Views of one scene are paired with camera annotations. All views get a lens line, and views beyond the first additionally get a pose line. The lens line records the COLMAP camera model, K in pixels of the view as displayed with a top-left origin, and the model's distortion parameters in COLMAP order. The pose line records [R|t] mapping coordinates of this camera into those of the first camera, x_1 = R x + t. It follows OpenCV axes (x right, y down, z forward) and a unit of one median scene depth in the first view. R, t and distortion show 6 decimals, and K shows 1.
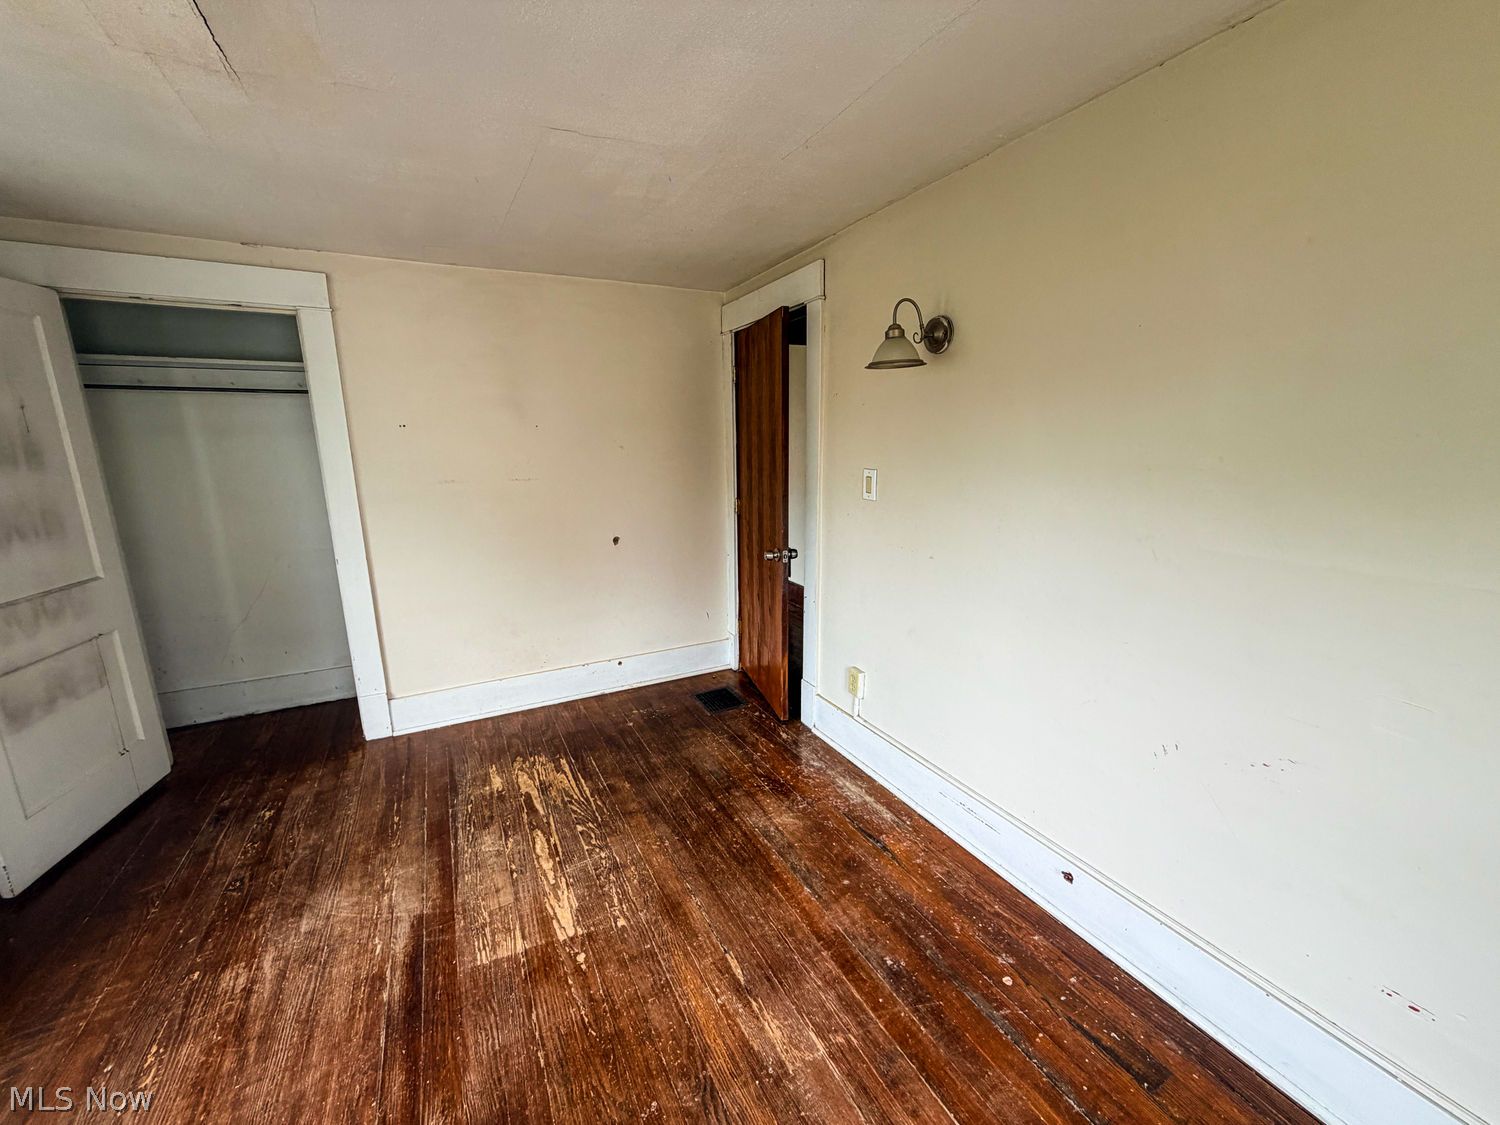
lens RADIAL K [[597.7, 0, 745.3], [0, 597.7, 562.7], [0, 0, 1]] dist [0.000401, -0.000111]
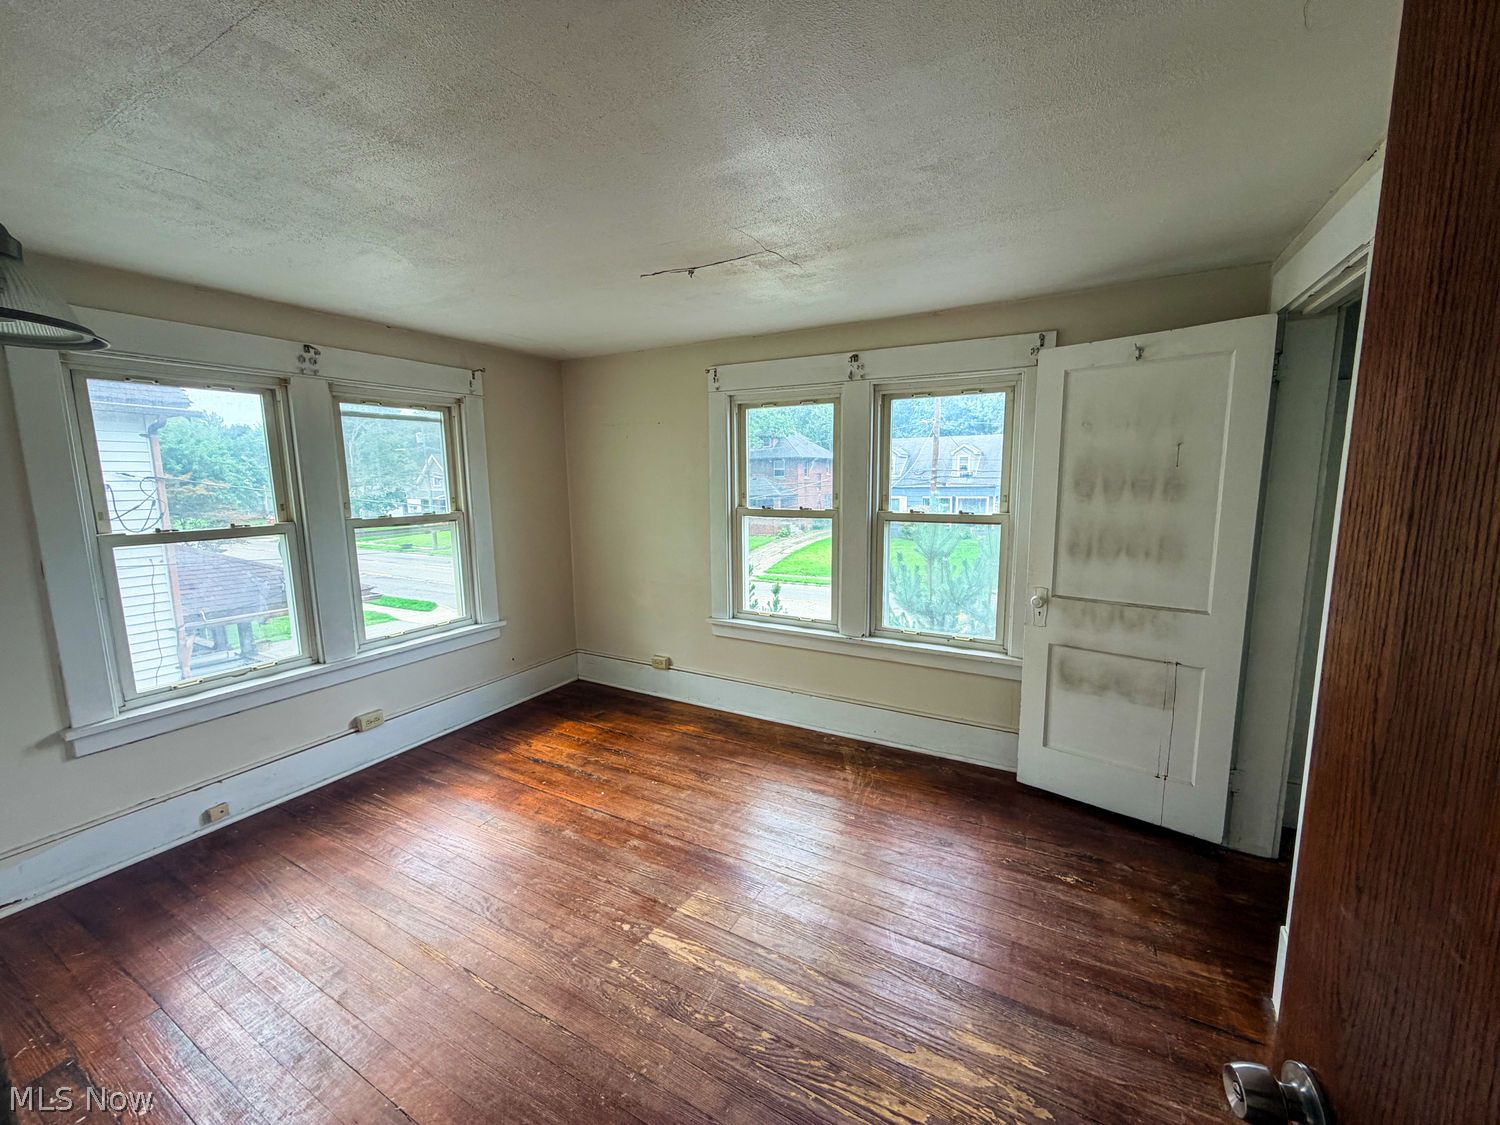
lens RADIAL K [[597.7, 0, 745.3], [0, 597.7, 562.7], [0, 0, 1]] dist [0.000401, -0.000111]
pose [[-0.835262, 0.101601, -0.540383, 0.072950], [-0.089891, 0.944326, 0.316493, -0.327870], [0.542454, 0.312930, -0.779627, 1.485918]]
